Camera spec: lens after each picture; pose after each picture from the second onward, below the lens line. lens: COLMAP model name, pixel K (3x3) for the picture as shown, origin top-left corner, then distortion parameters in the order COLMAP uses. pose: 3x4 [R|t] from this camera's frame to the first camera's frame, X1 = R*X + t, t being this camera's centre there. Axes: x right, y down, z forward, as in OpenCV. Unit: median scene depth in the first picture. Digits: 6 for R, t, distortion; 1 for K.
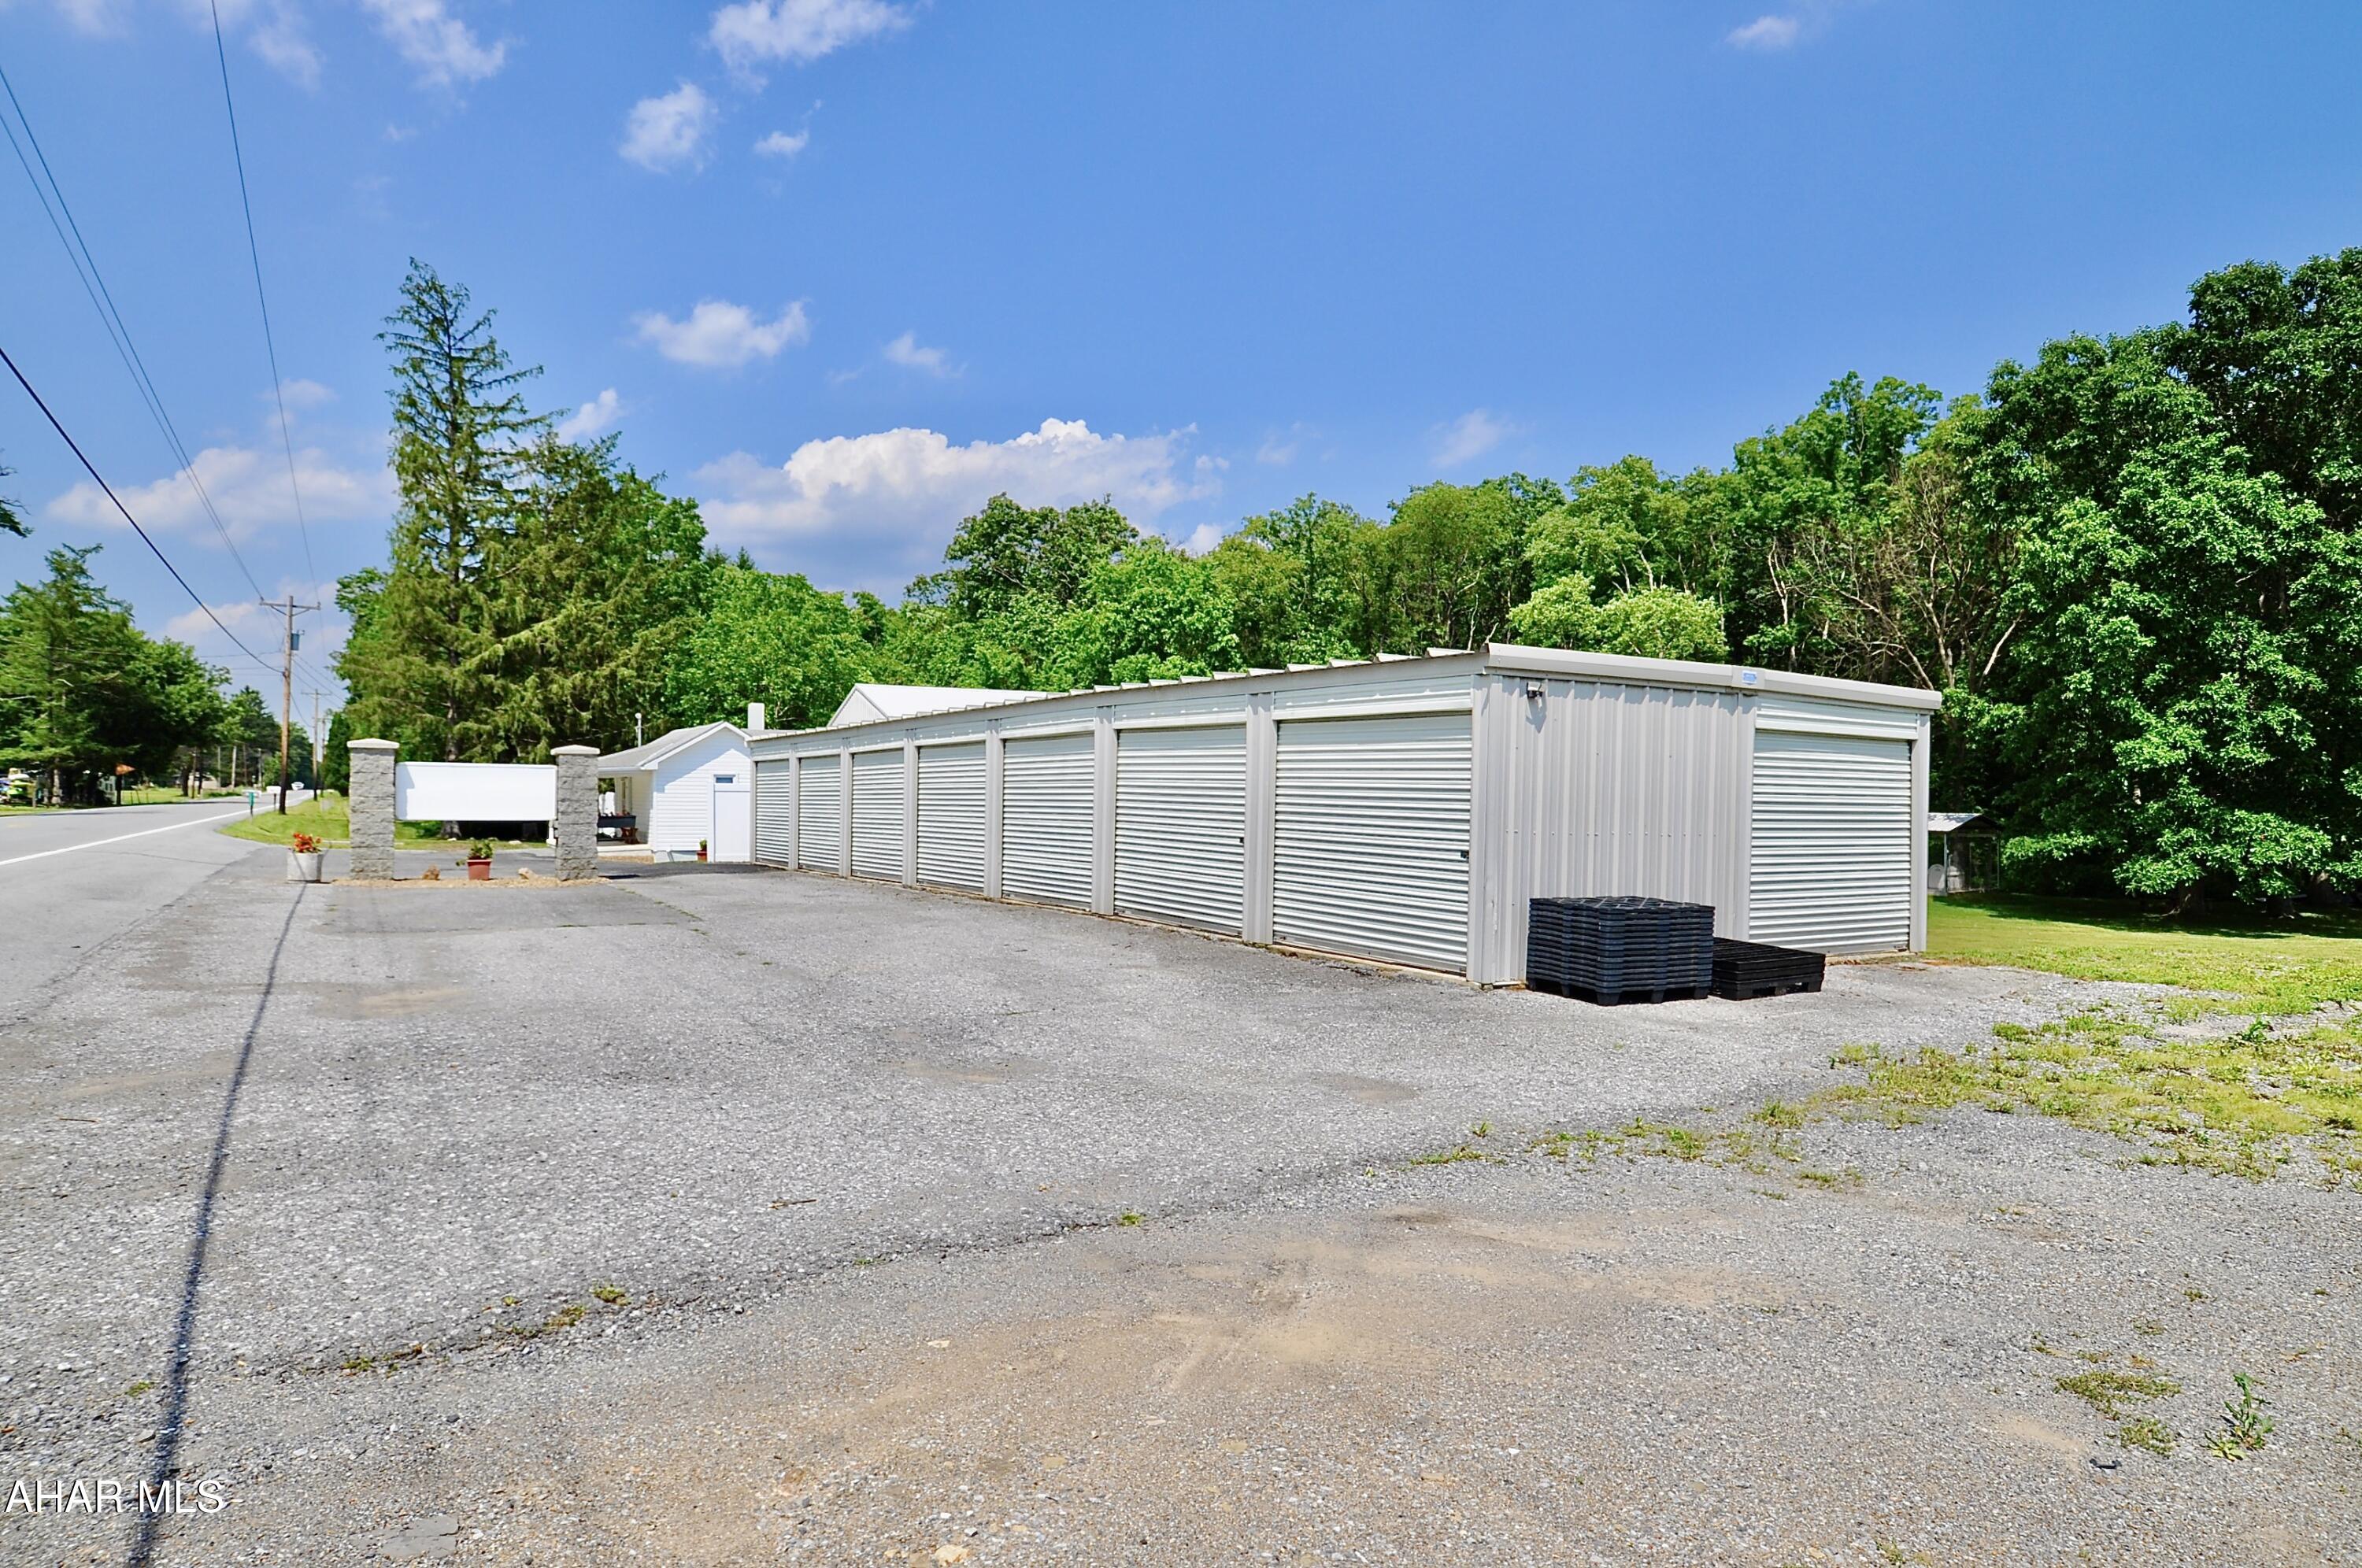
lens RADIAL K [[1342.8, 0, 1181.0], [0, 1342.8, 784.0], [0, 0, 1]] dist [-0.000922, 0.000595]
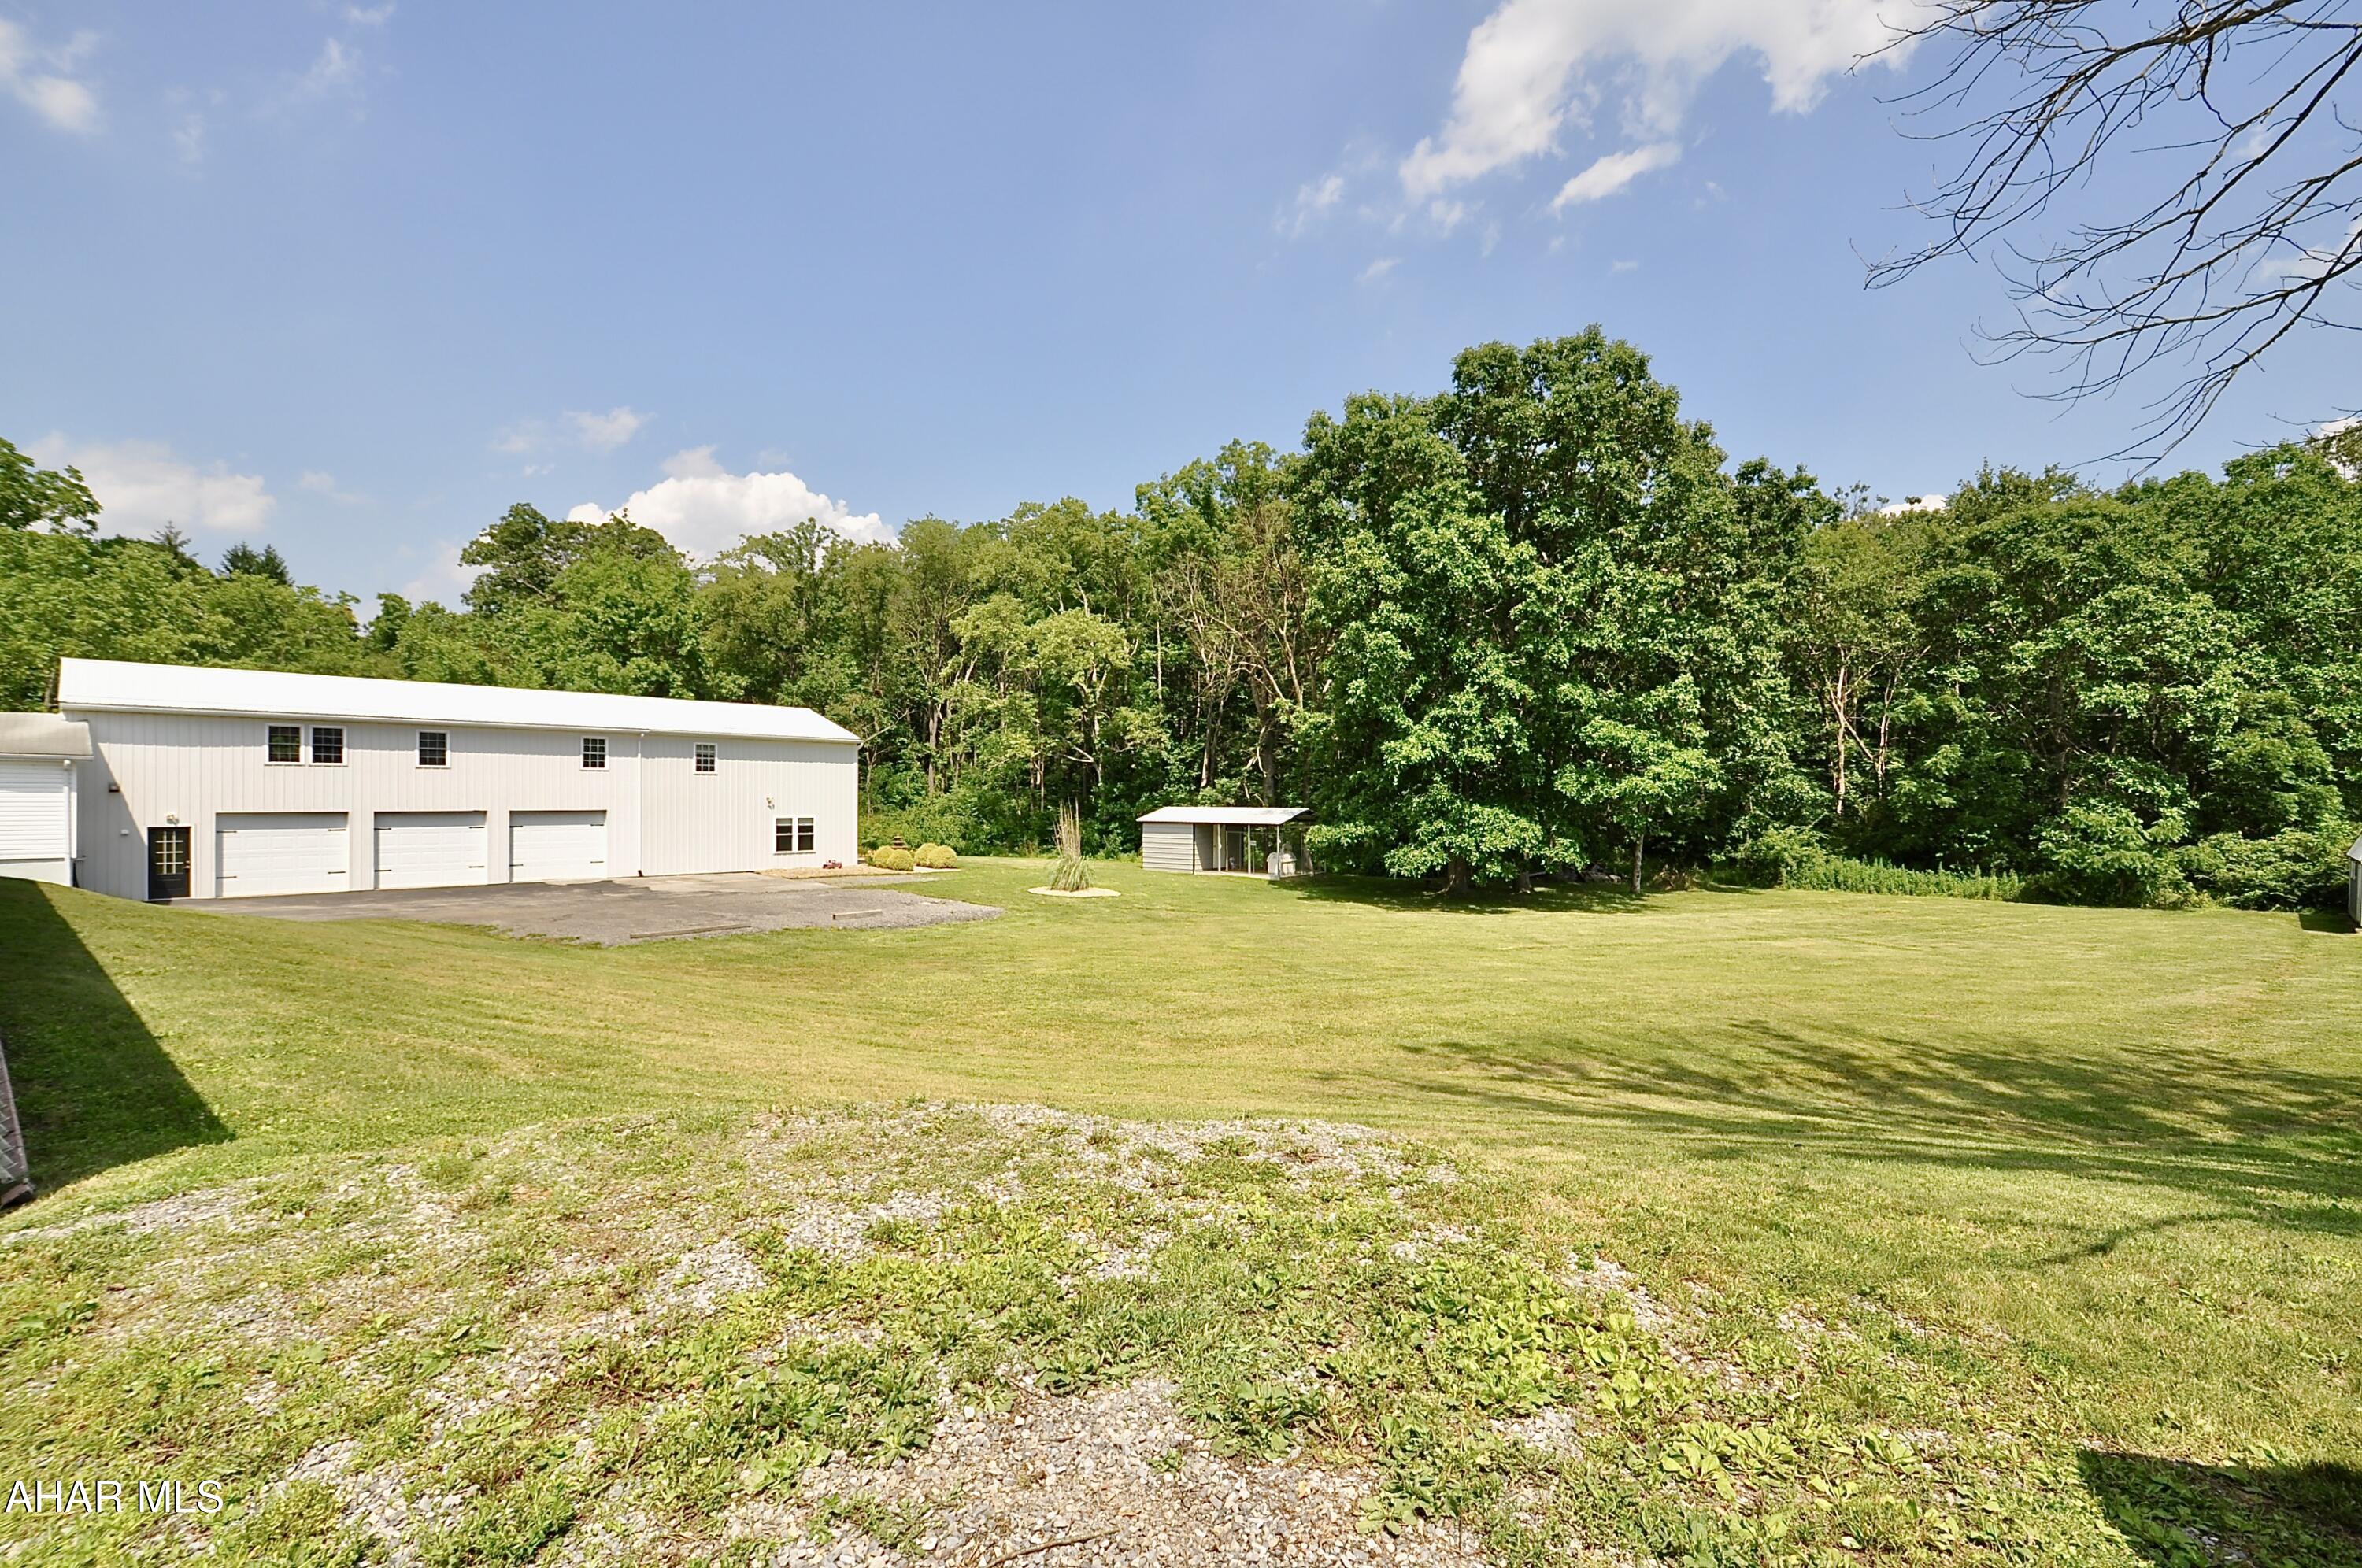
lens RADIAL K [[1039.5, 0, 1181.0], [0, 1039.5, 784.0], [0, 0, 1]] dist [0.021111, 0.000085]
pose [[0.957256, 0.010413, 0.289054, 0.279764], [-0.007026, 0.999894, -0.012751, 0.015064], [-0.289156, 0.010175, 0.957228, 0.209552]]
